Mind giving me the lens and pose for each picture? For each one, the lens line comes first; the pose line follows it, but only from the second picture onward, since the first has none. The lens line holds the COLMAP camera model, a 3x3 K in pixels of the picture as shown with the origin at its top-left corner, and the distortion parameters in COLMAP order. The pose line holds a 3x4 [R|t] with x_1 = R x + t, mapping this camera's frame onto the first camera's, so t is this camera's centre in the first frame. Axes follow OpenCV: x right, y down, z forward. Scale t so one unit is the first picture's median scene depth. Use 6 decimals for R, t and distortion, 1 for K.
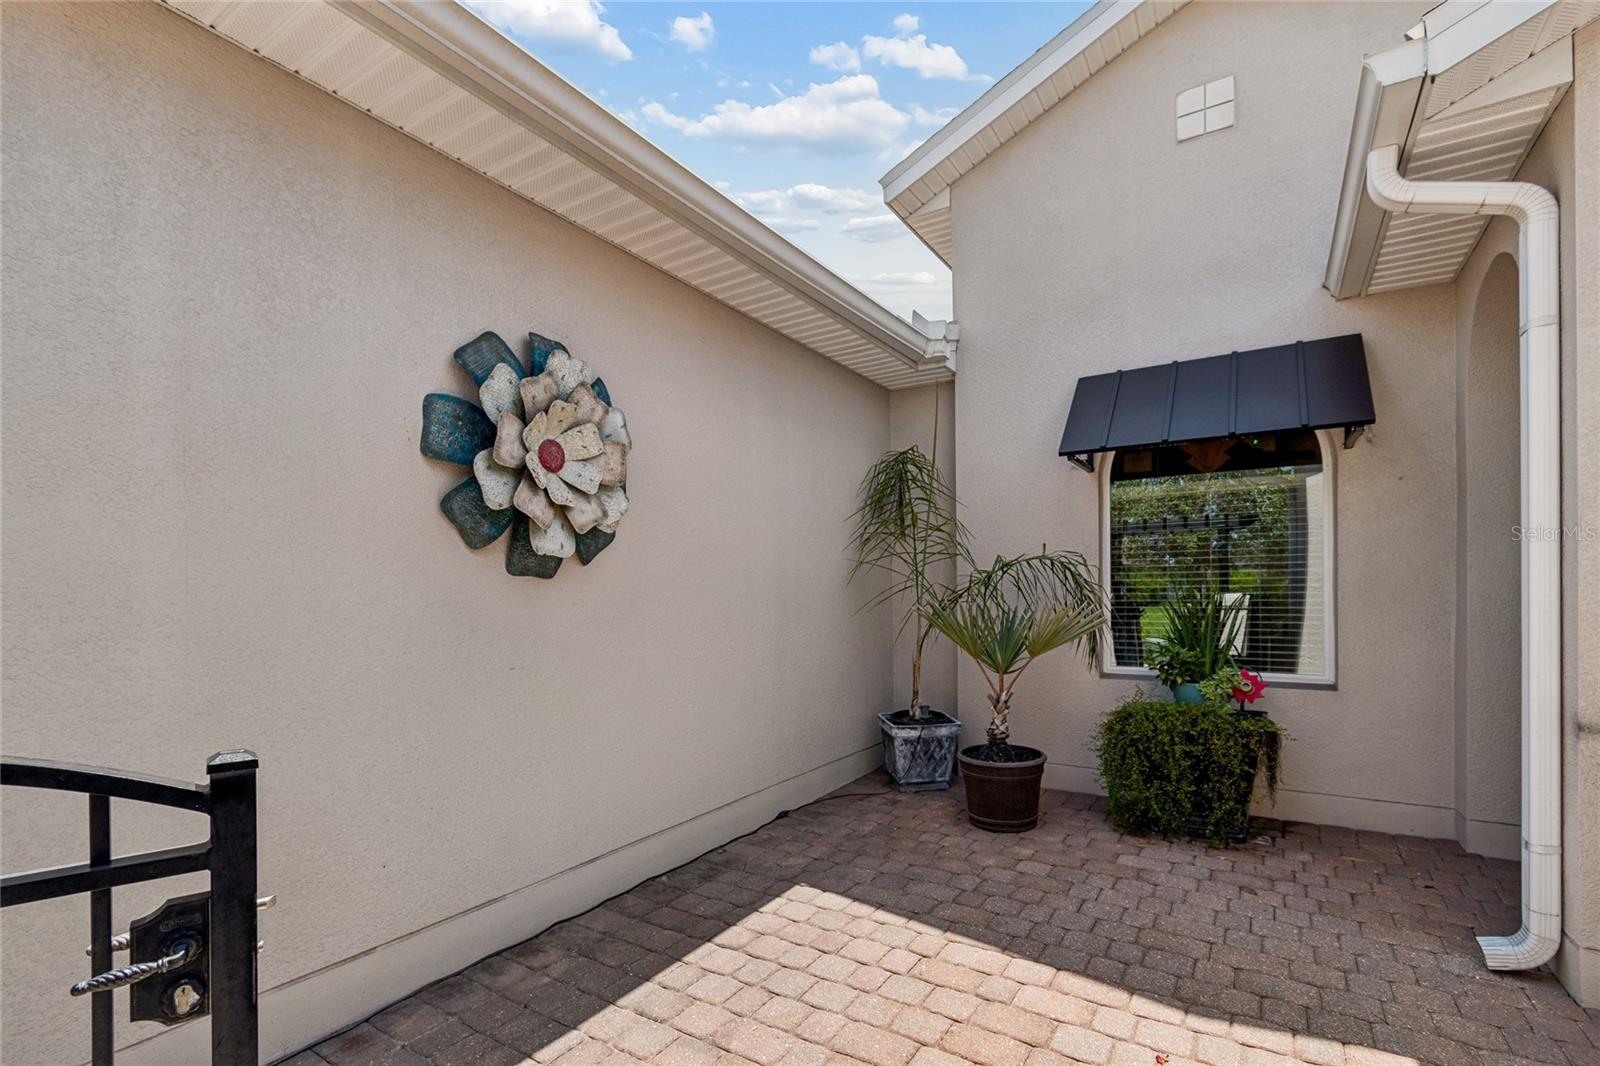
lens RADIAL K [[725.4, 0, 804.2], [0, 725.4, 594.4], [0, 0, 1]] dist [0.000577, -0.000123]
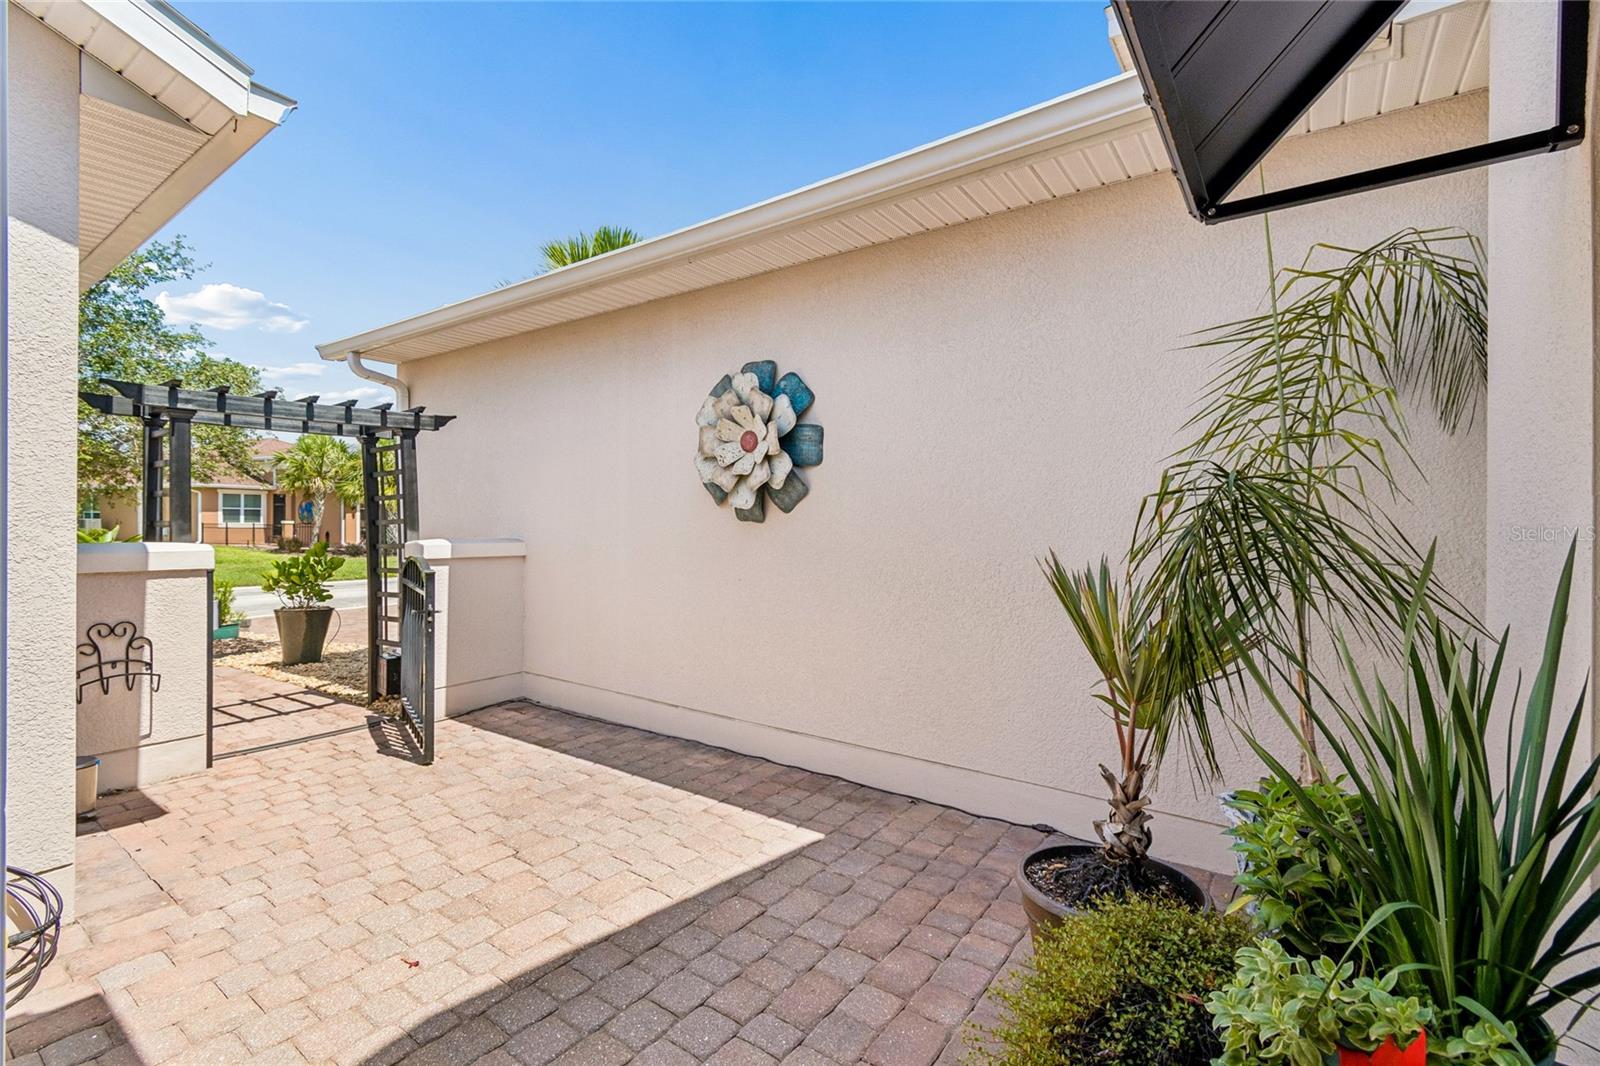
lens RADIAL K [[714.6, 0, 801.4], [0, 714.6, 521.5], [0, 0, 1]] dist [0.000705, -0.000768]
pose [[-0.064566, 0.009677, -0.997867, 1.007925], [-0.005519, 0.999934, 0.010054, -0.036771], [0.997898, 0.006157, -0.064508, 1.080897]]
